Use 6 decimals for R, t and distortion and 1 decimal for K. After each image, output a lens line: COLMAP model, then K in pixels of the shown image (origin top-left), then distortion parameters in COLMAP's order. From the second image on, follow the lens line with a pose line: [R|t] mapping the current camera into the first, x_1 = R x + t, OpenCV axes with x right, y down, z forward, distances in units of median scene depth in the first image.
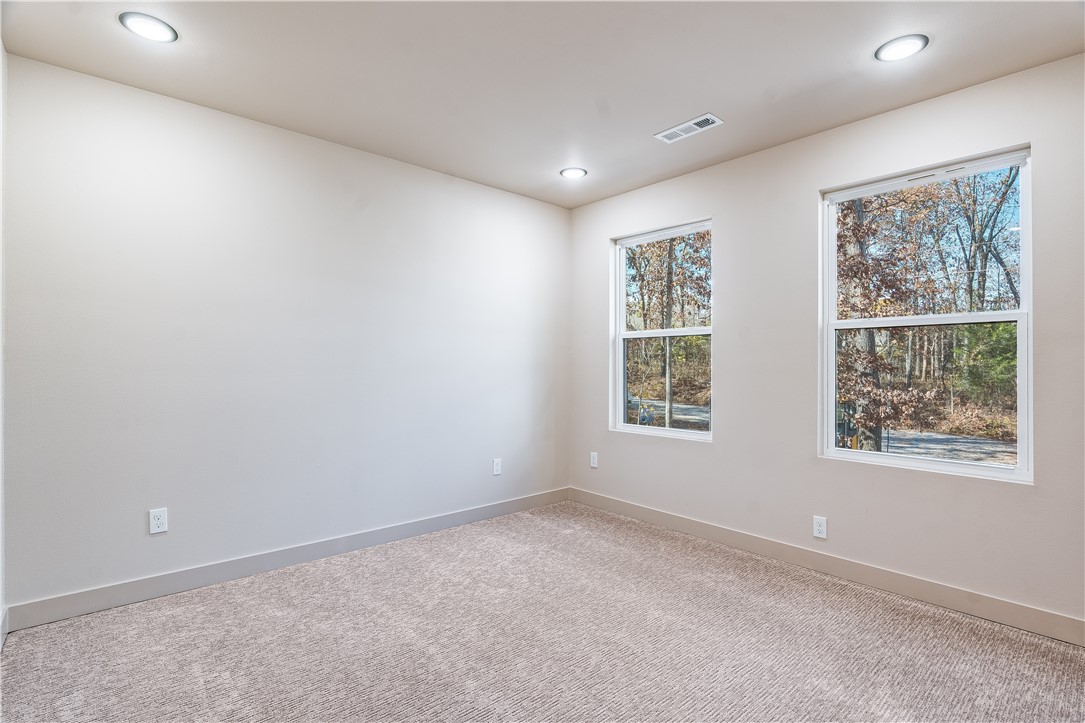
lens RADIAL K [[515.2, 0, 542.6], [0, 515.2, 357.4], [0, 0, 1]] dist [-0.010606, 0.001768]
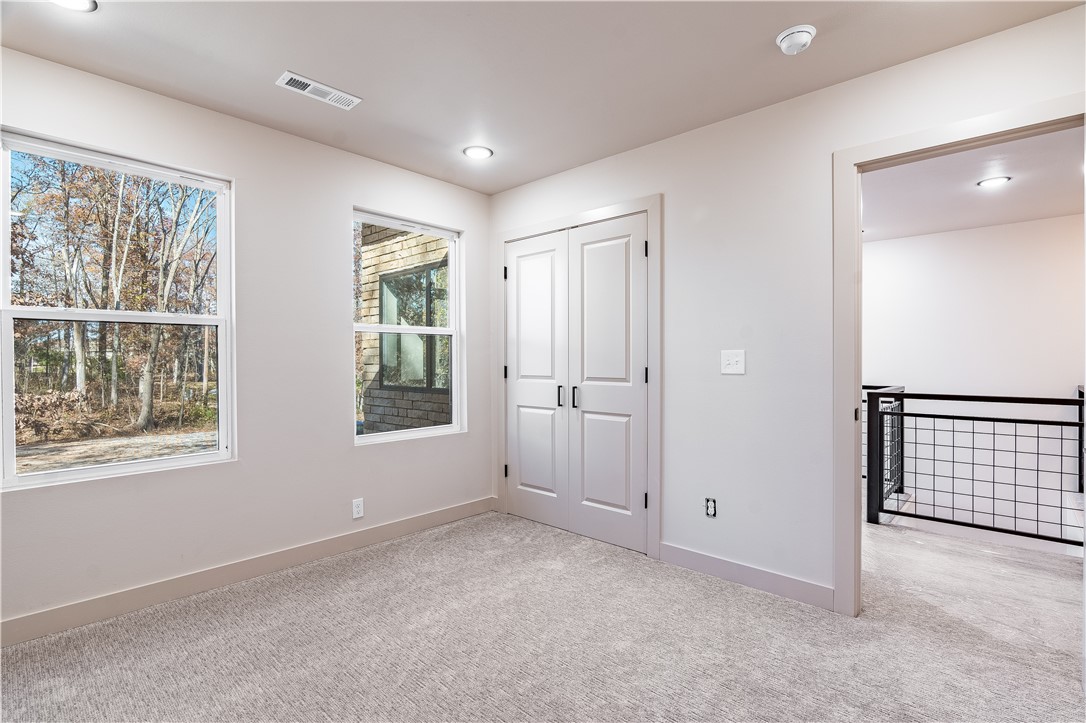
lens RADIAL K [[515.7, 0, 543.1], [0, 515.7, 357.4], [0, 0, 1]] dist [-0.010606, 0.001768]
pose [[-0.092362, 0.004015, 0.995717, -0.555994], [-0.006770, 0.999966, -0.004660, 0.004124], [-0.995702, -0.007171, -0.092332, 0.637415]]
